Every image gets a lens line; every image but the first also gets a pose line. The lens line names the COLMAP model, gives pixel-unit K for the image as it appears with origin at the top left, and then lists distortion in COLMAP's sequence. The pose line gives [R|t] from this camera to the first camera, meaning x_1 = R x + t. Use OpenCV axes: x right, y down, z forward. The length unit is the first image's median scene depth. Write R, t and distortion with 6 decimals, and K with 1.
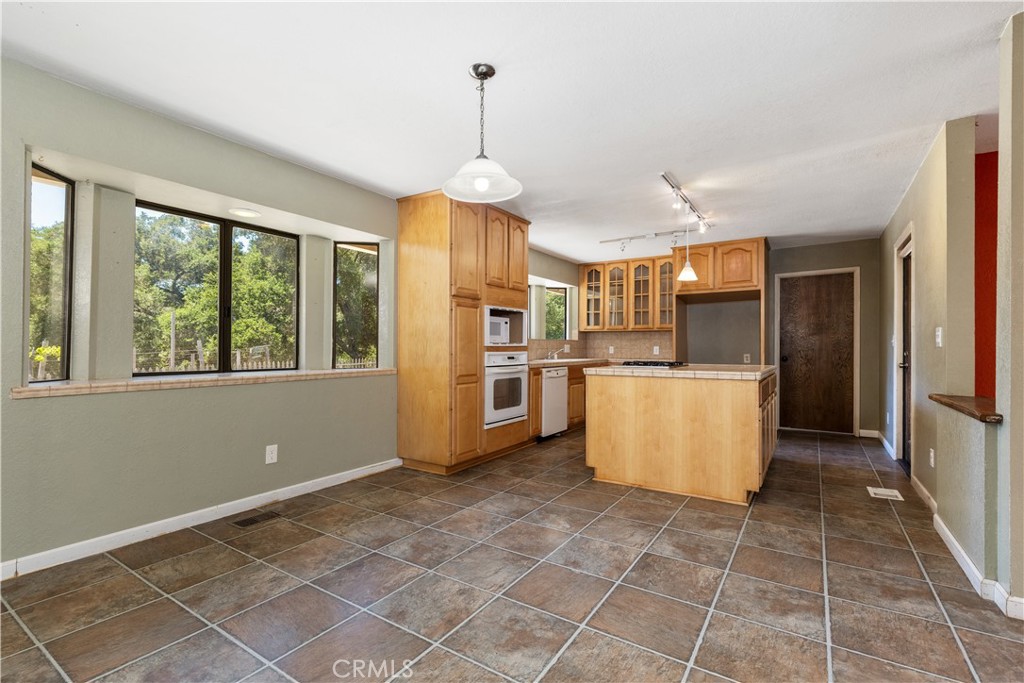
lens RADIAL K [[461.0, 0, 513.4], [0, 461.0, 340.9], [0, 0, 1]] dist [0.005439, -0.000852]
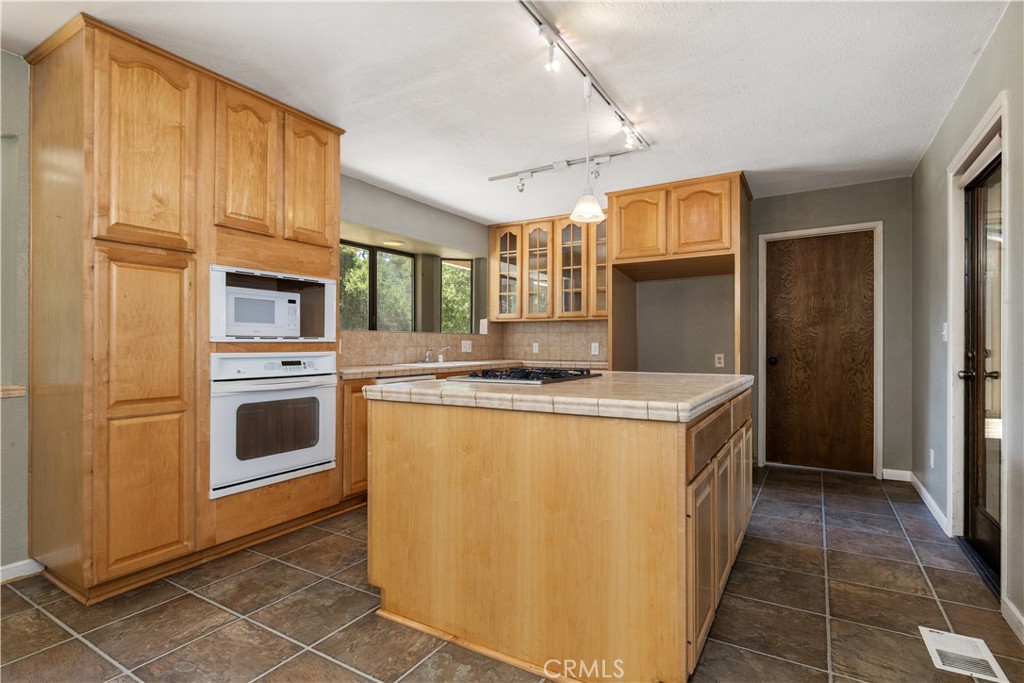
lens RADIAL K [[504.8, 0, 515.1], [0, 504.8, 337.7], [0, 0, 1]] dist [-0.000313, -0.001141]
pose [[0.999215, -0.001143, 0.039601, 0.240771], [0.001155, 0.999999, -0.000277, 0.006115], [-0.039601, 0.000323, 0.999216, 0.368814]]
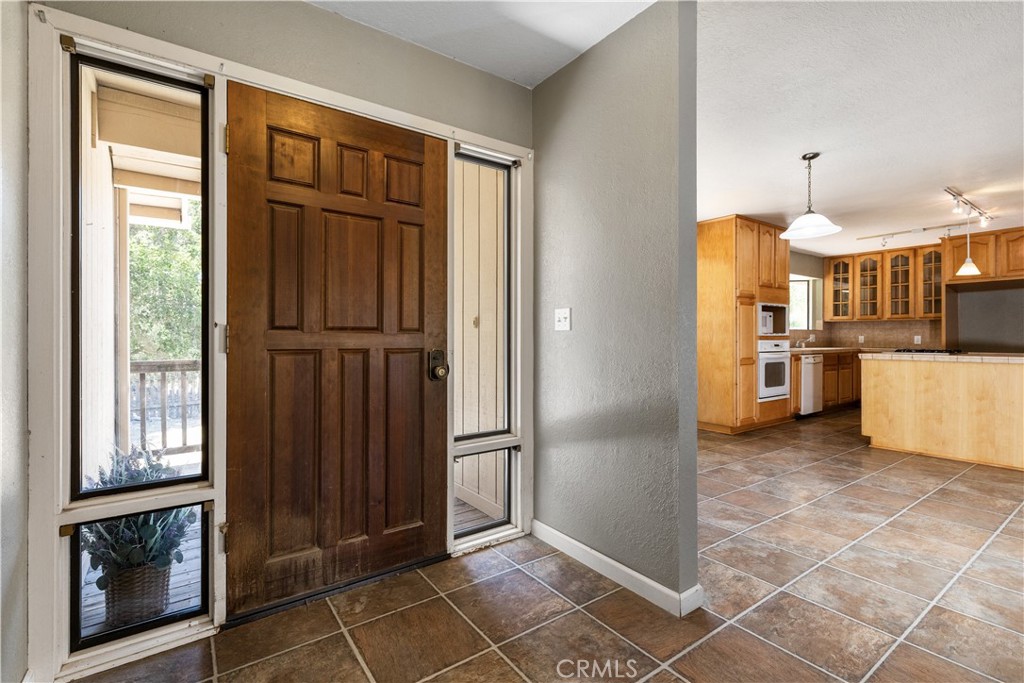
lens RADIAL K [[461.0, 0, 518.9], [0, 461.0, 333.3], [0, 0, 1]] dist [0.005439, -0.000852]
pose [[0.930670, -0.003579, -0.365841, -0.188526], [0.005184, 0.999981, 0.003406, -0.002224], [0.365822, -0.005066, 0.930671, -0.364096]]
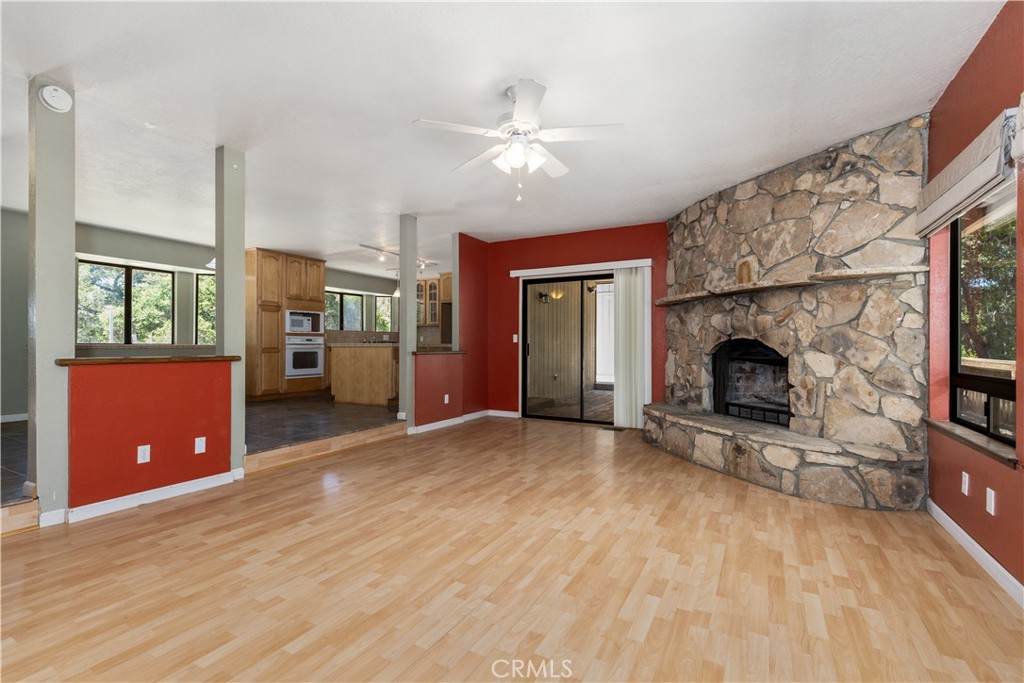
lens RADIAL K [[461.0, 0, 508.9], [0, 461.0, 342.4], [0, 0, 1]] dist [0.005439, -0.000852]
pose [[0.997722, 0.000887, 0.067457, 0.622142], [-0.001232, 0.999986, 0.005074, 0.034967], [-0.067452, -0.005146, 0.997709, -0.775449]]
